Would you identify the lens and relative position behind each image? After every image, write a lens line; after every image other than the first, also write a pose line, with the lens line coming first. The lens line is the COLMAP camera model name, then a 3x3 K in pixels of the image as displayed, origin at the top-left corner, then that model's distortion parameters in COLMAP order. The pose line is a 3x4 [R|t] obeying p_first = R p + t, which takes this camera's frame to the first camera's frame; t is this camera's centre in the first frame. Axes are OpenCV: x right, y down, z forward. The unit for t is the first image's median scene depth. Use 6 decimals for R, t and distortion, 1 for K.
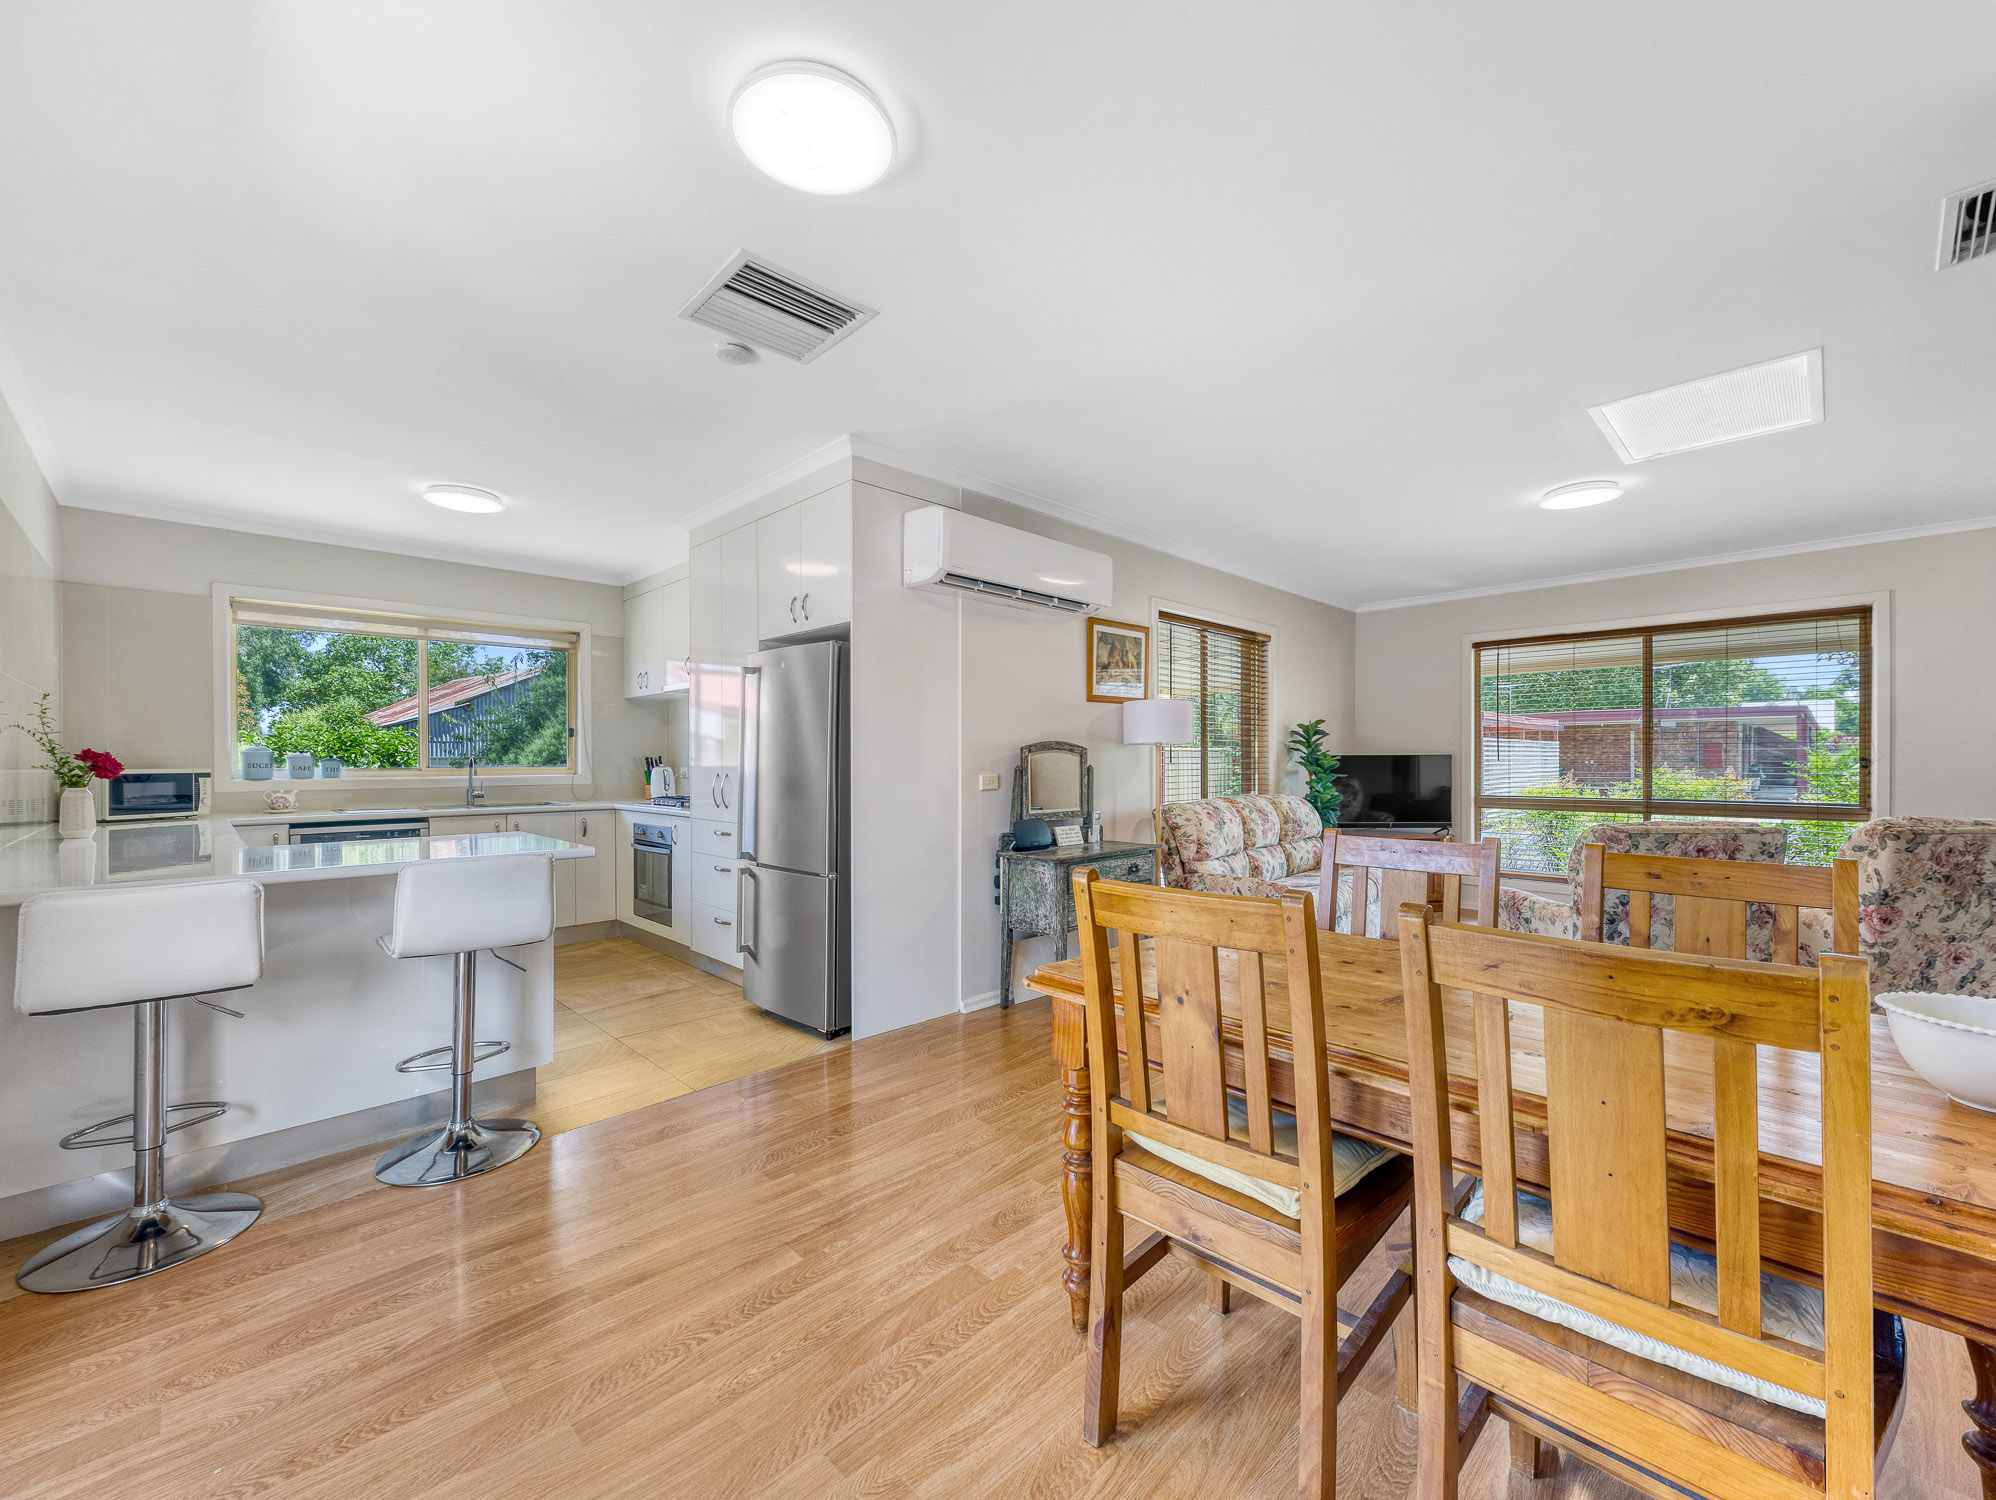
lens RADIAL K [[803.2, 0, 1001.8], [0, 803.2, 742.8], [0, 0, 1]] dist [0.006185, -0.000455]
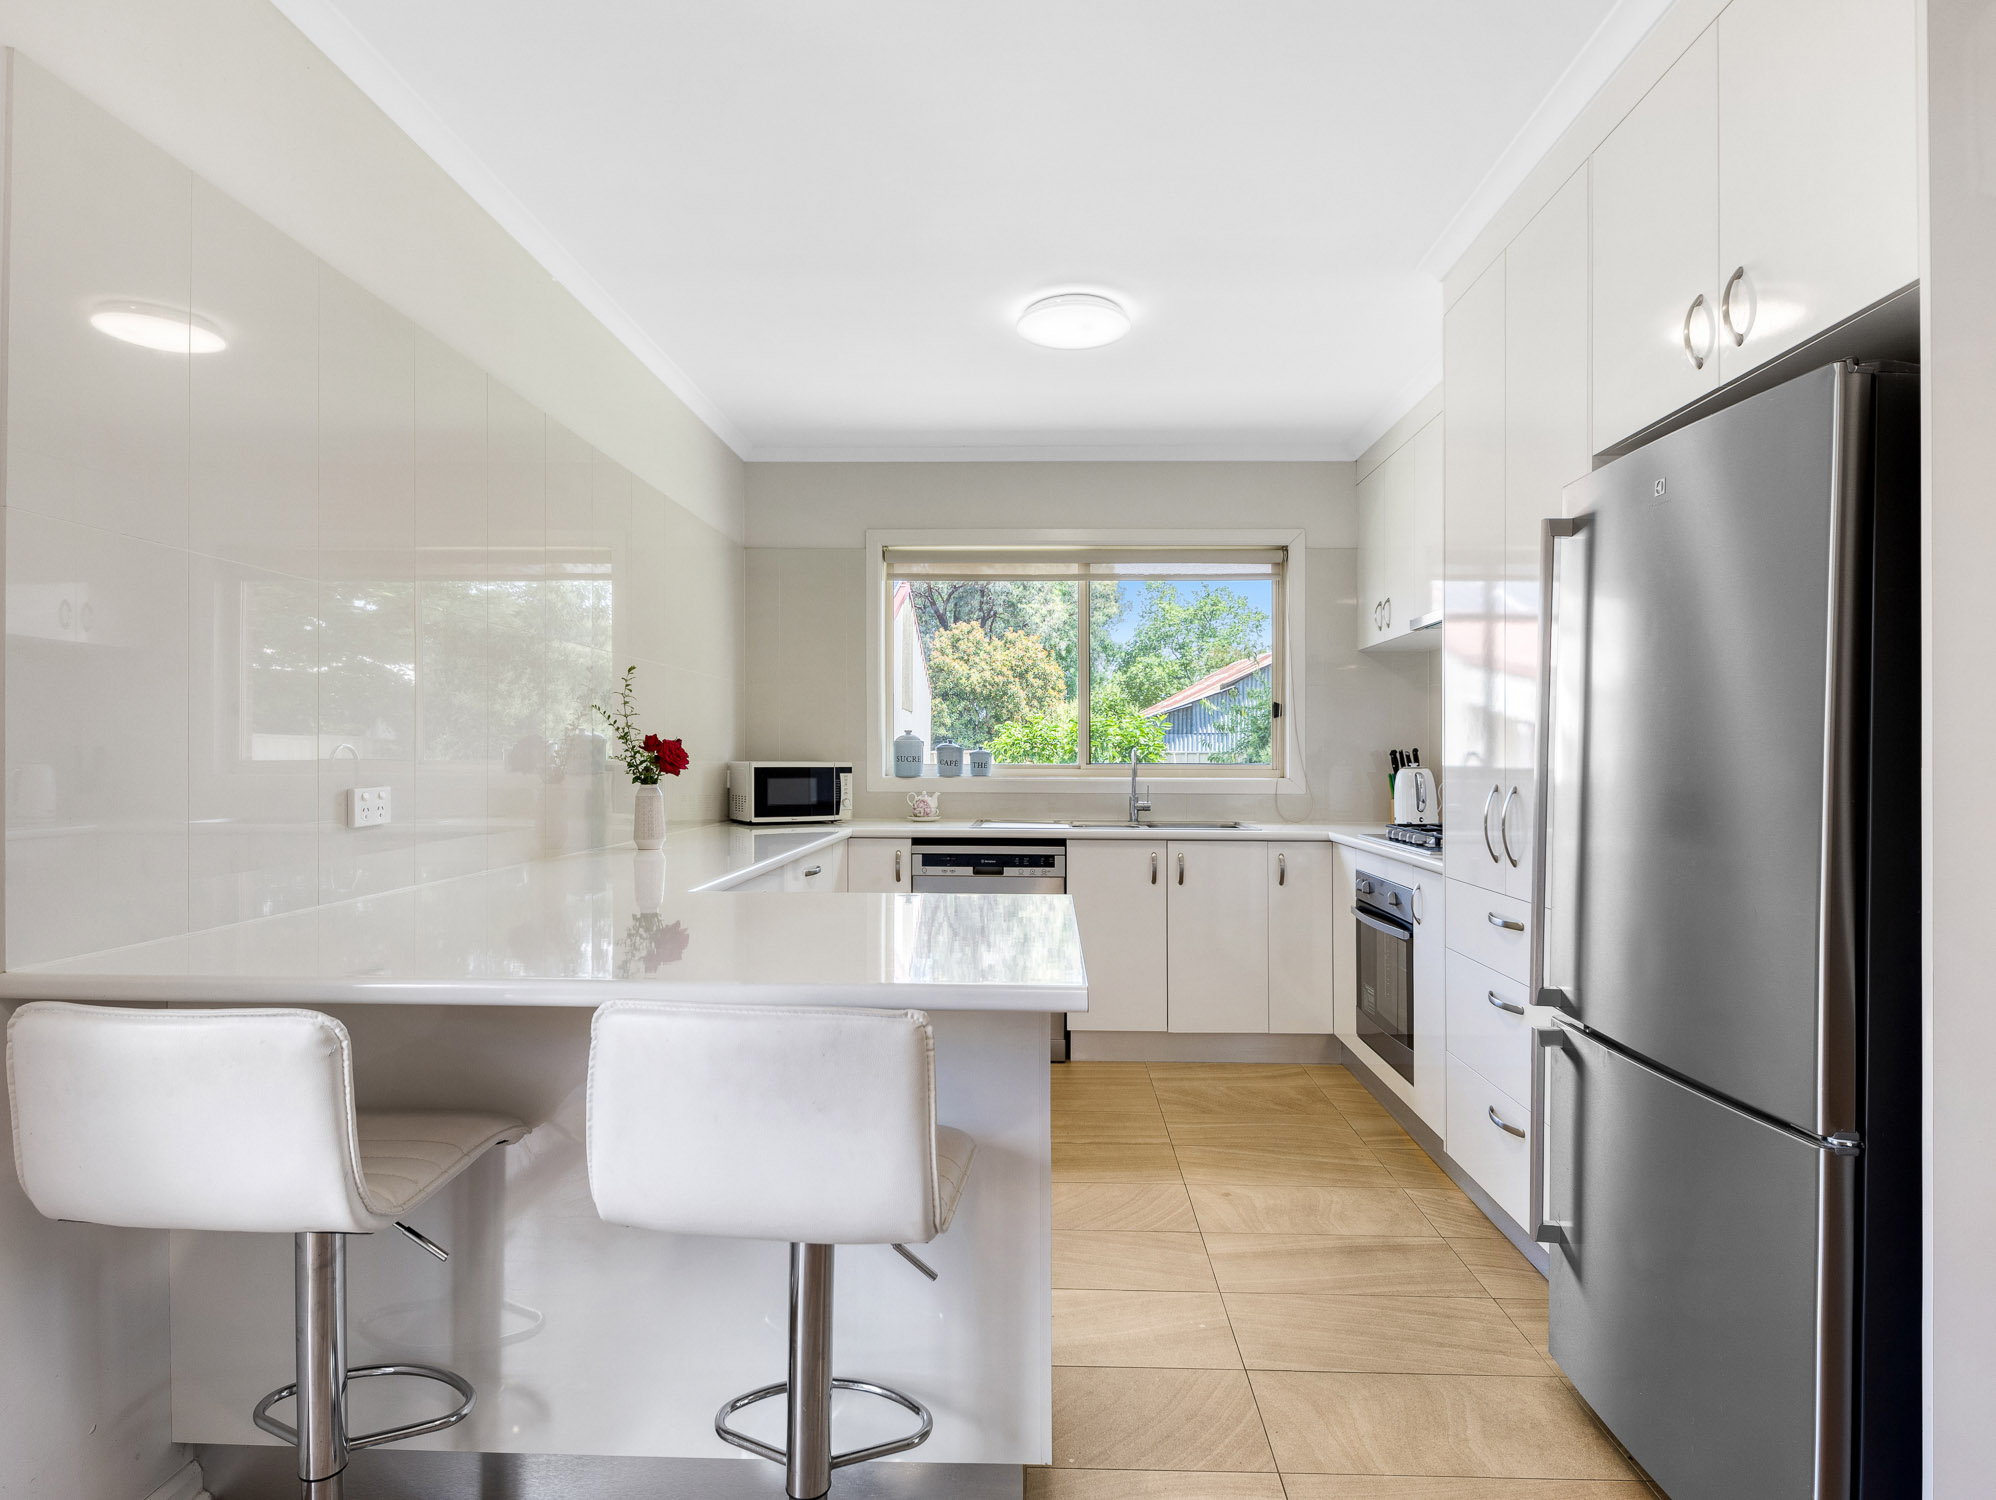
lens RADIAL K [[1063.9, 0, 1035.2], [0, 1063.9, 750.6], [0, 0, 1]] dist [-0.001354, 0.000483]
pose [[0.695304, 0.002042, -0.718713, -0.106115], [0.007906, 0.999914, 0.010490, 0.010908], [0.718673, -0.012976, 0.695228, 0.400950]]
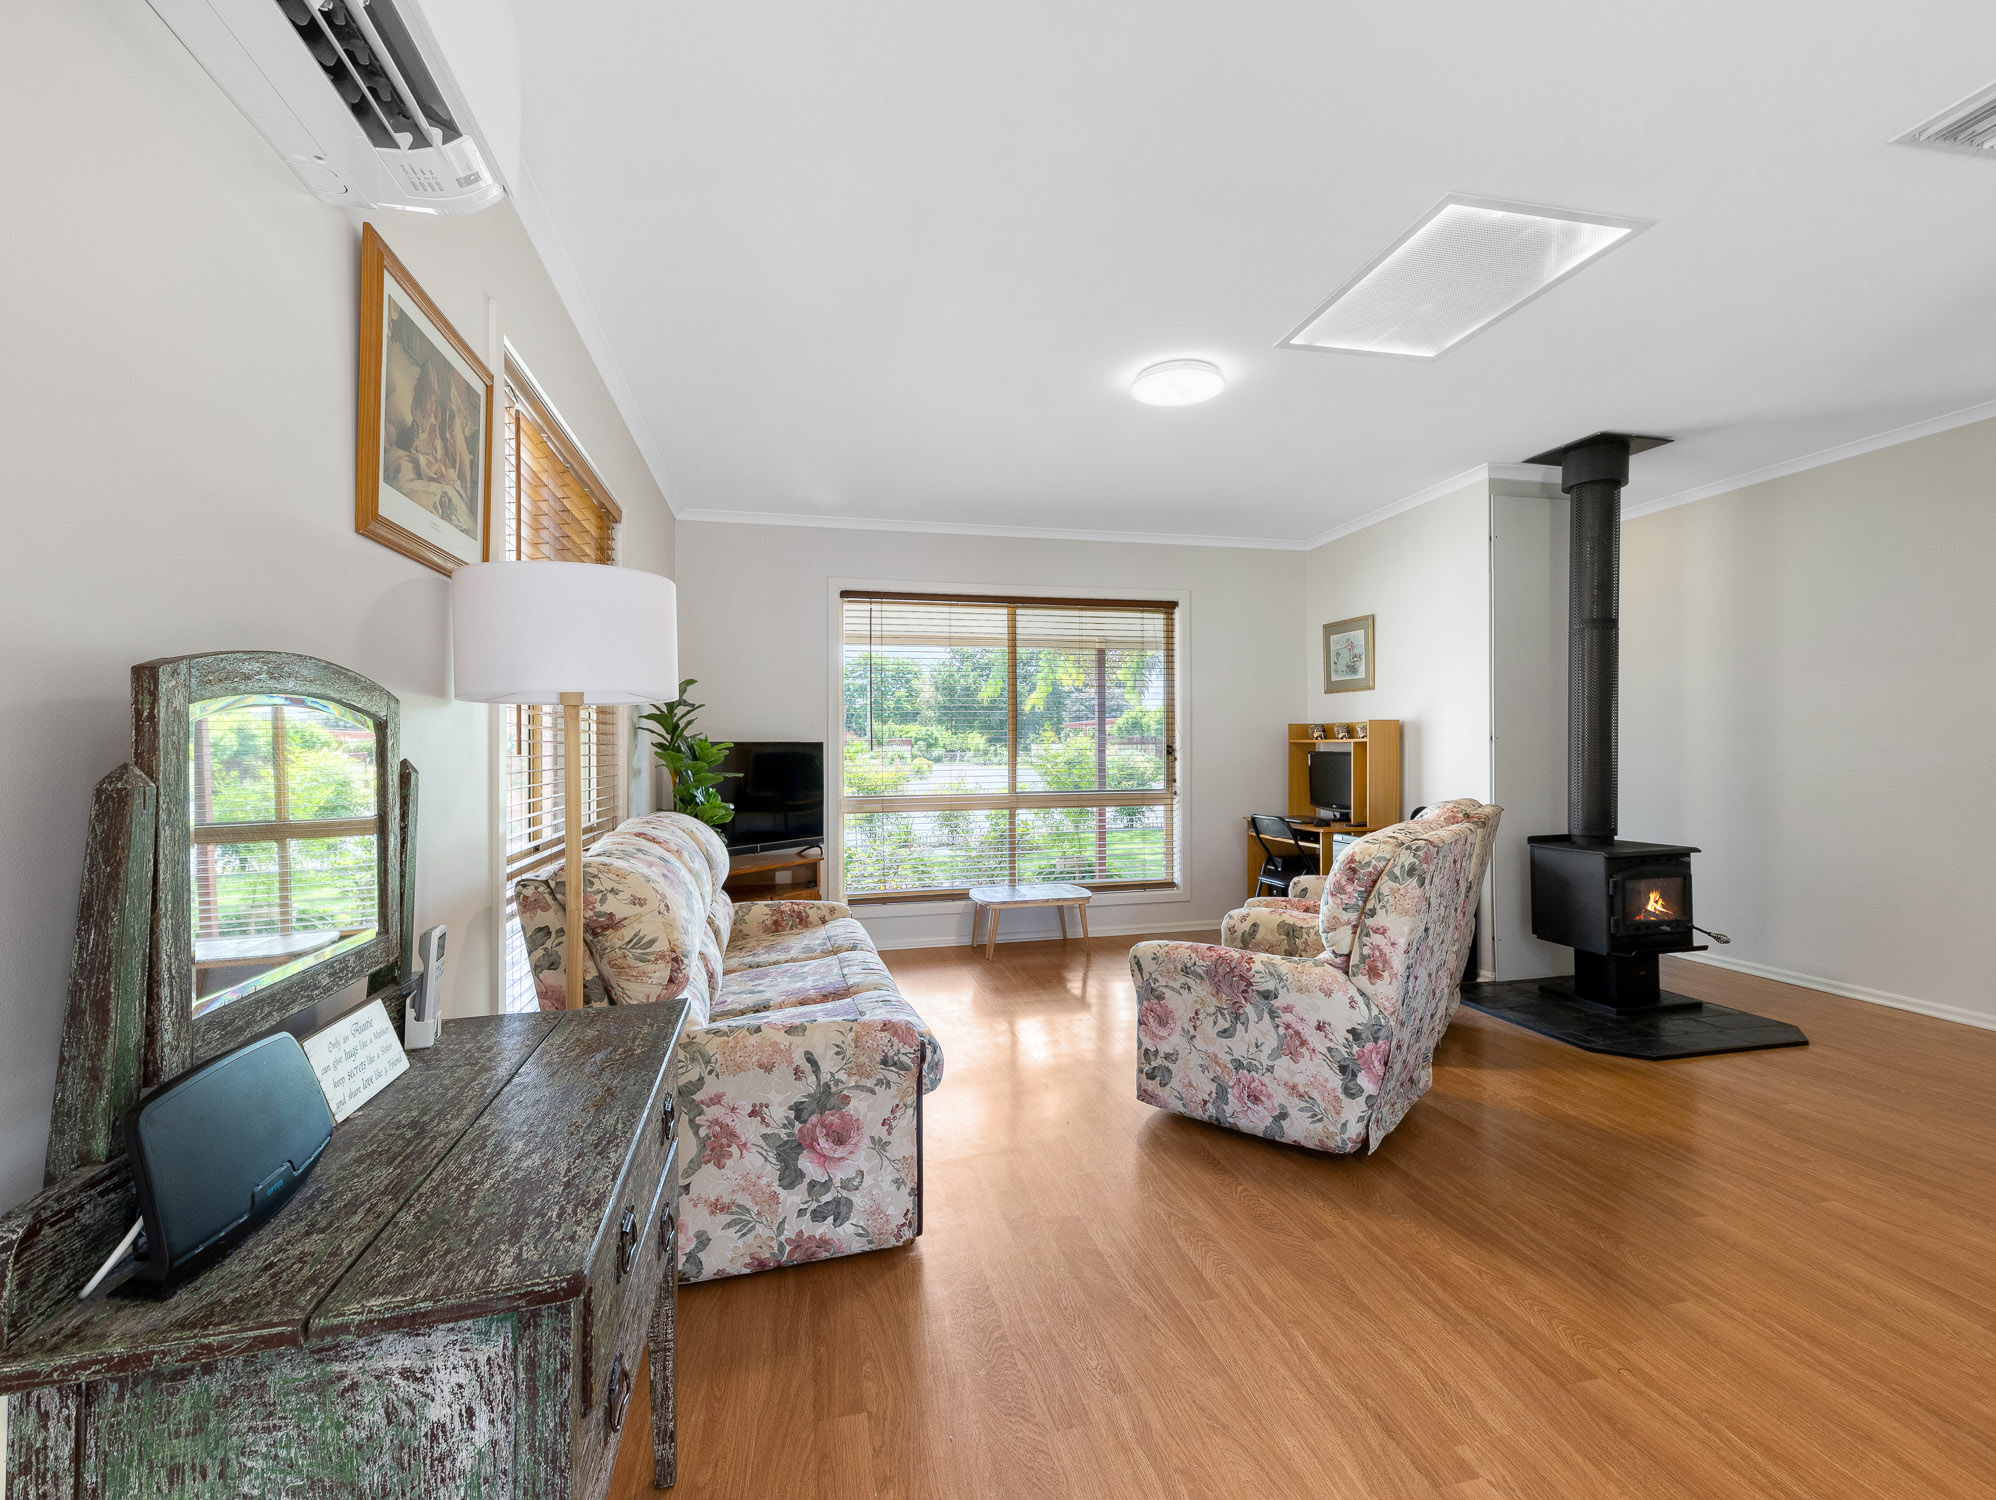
lens RADIAL K [[888.7, 0, 1044.2], [0, 888.7, 740.6], [0, 0, 1]] dist [-0.017436, -0.000164]
pose [[0.504292, 0.007122, 0.863504, -0.038108], [-0.013468, 0.999909, -0.000382, 0.018381], [-0.863428, -0.011437, 0.504342, 0.669920]]
